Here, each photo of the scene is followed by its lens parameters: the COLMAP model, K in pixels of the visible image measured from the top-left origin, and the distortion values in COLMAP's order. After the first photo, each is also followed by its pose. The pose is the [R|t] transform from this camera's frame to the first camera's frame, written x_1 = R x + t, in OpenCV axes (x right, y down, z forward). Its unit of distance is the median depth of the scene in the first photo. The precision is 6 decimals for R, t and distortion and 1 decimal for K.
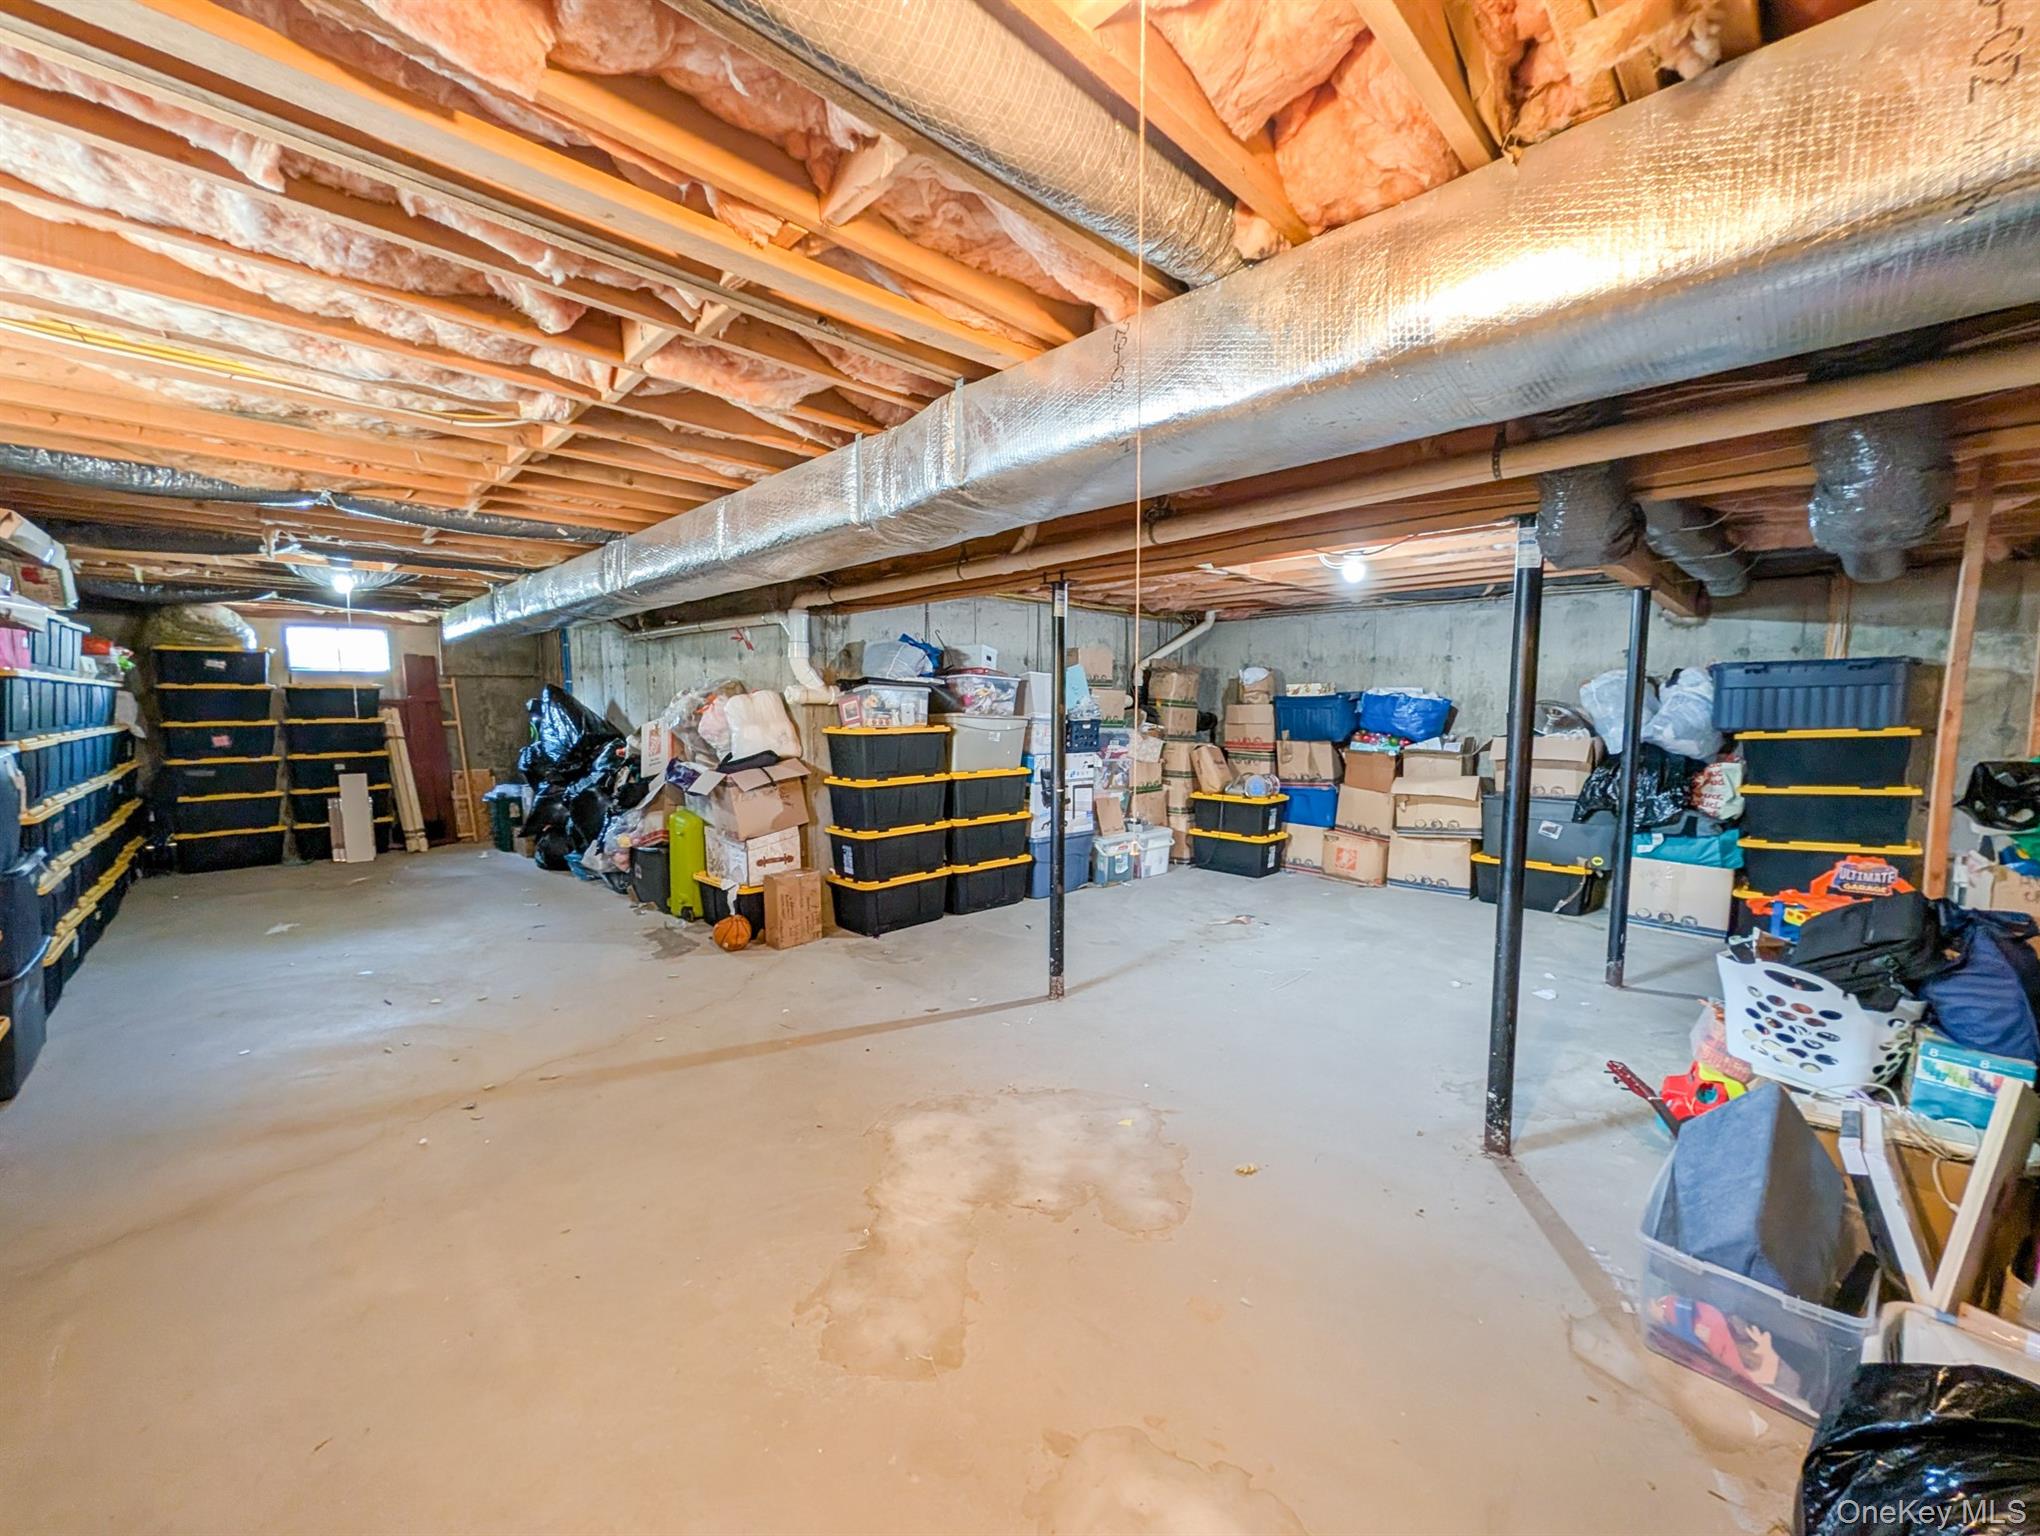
lens RADIAL K [[795.3, 0, 1015.0], [0, 795.3, 768.5], [0, 0, 1]] dist [0.000223, 0.000679]
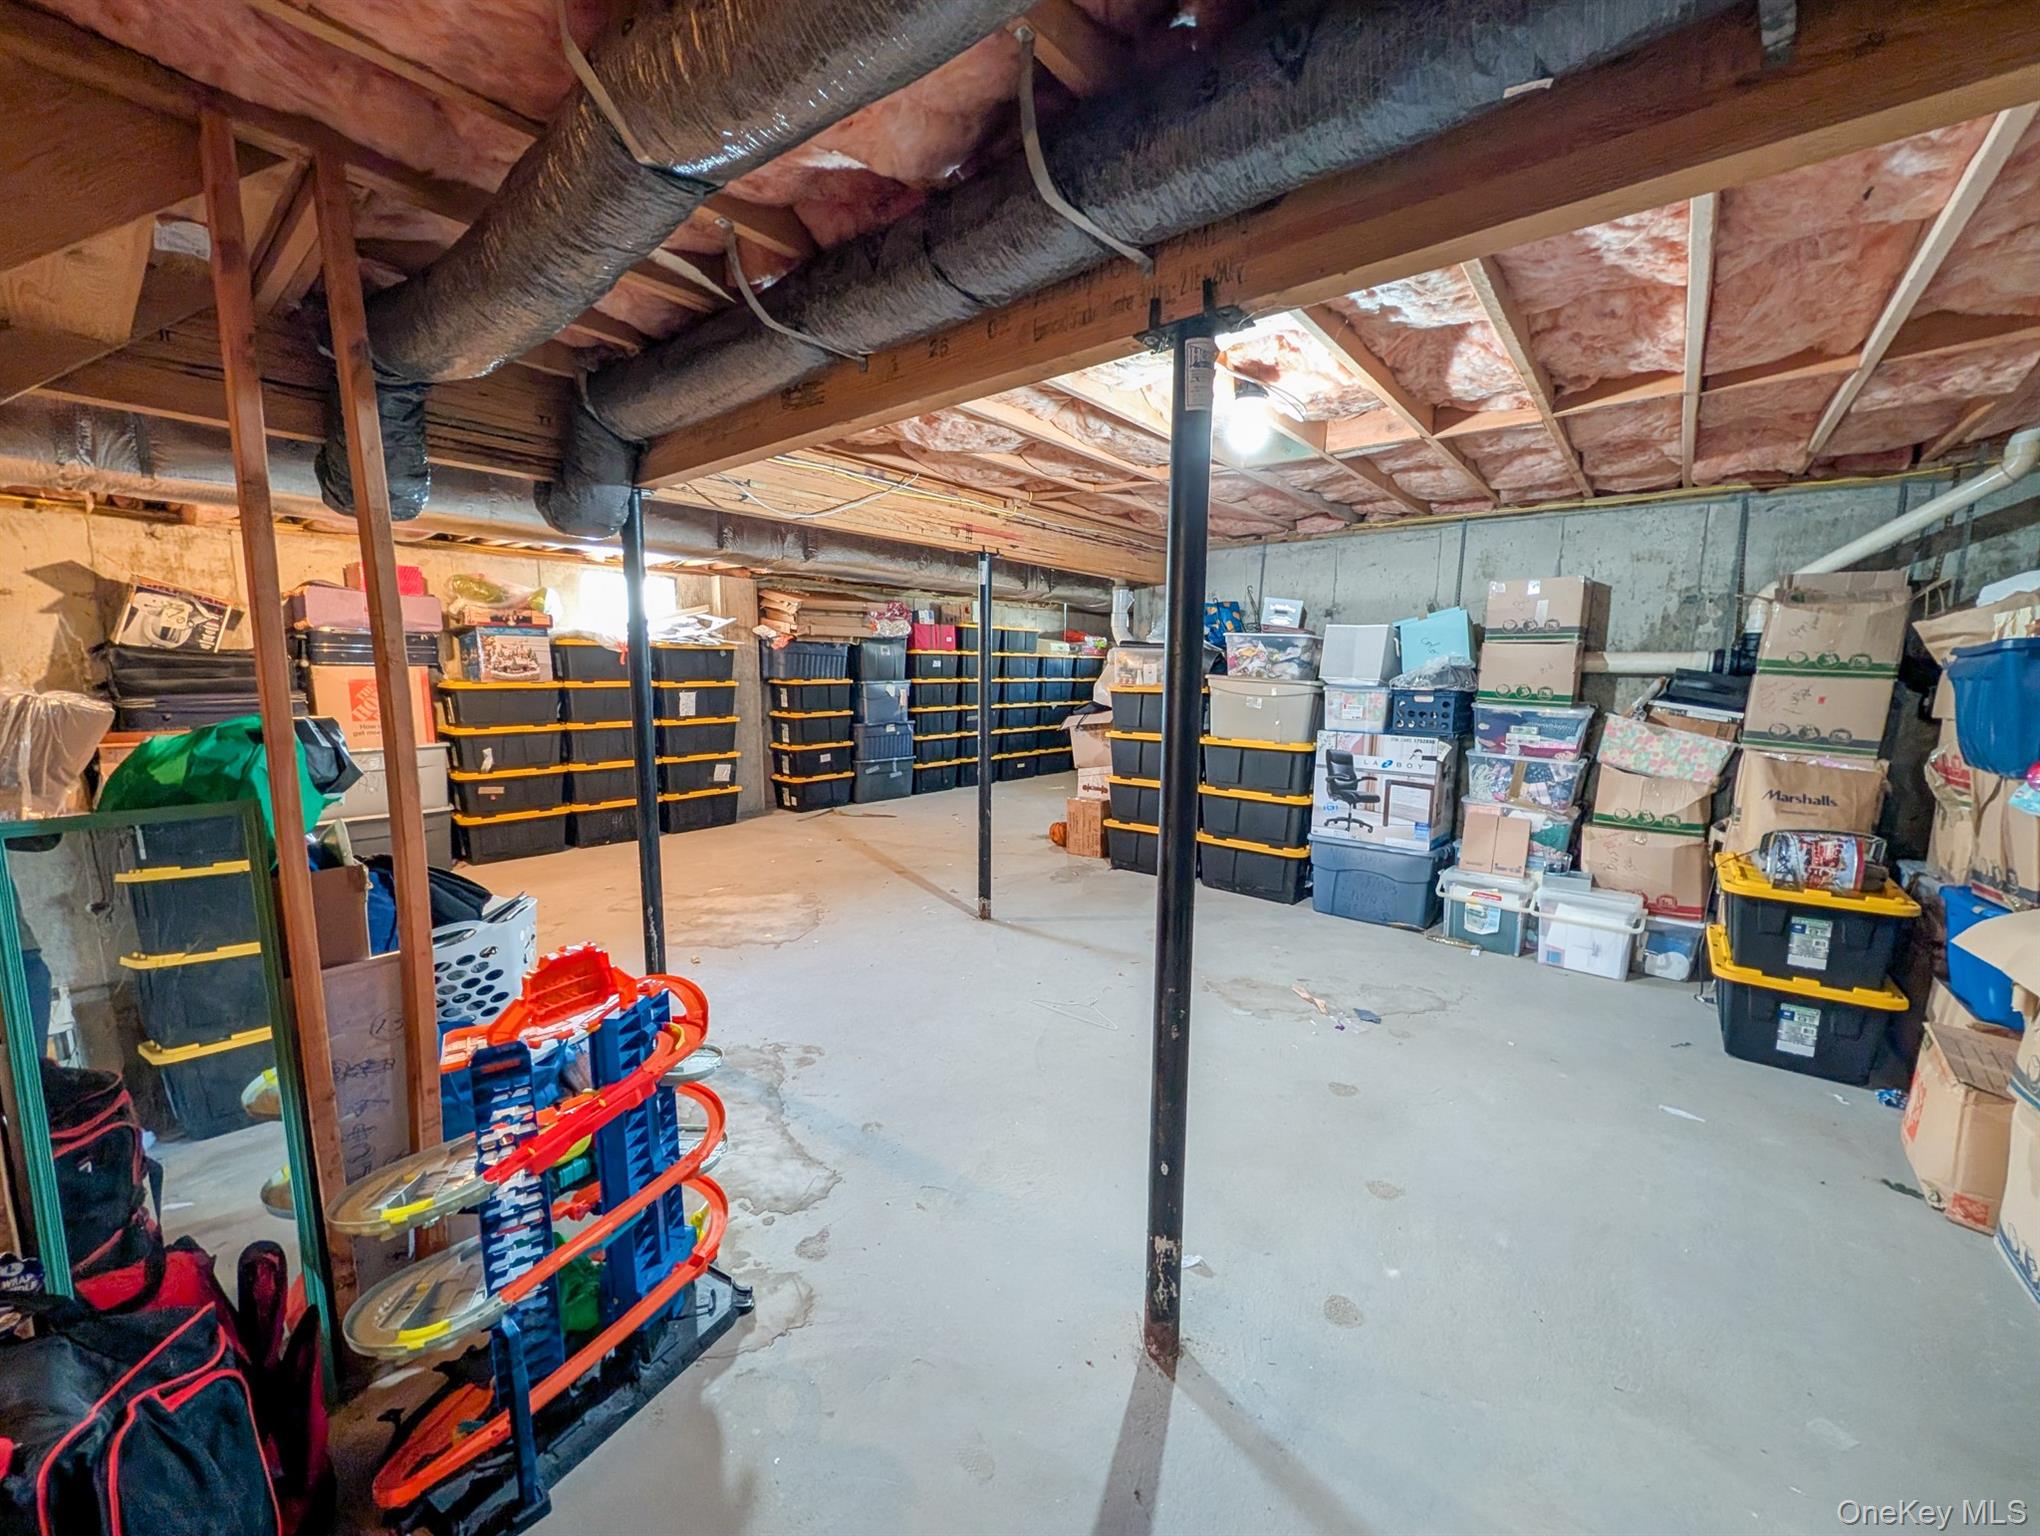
lens RADIAL K [[795.3, 0, 1013.3], [0, 795.3, 771.9], [0, 0, 1]] dist [0.000223, 0.000679]
pose [[0.092663, 0.124576, -0.987874, 0.970970], [-0.093831, 0.988820, 0.115893, -0.048383], [0.991267, 0.081954, 0.103316, 0.759485]]
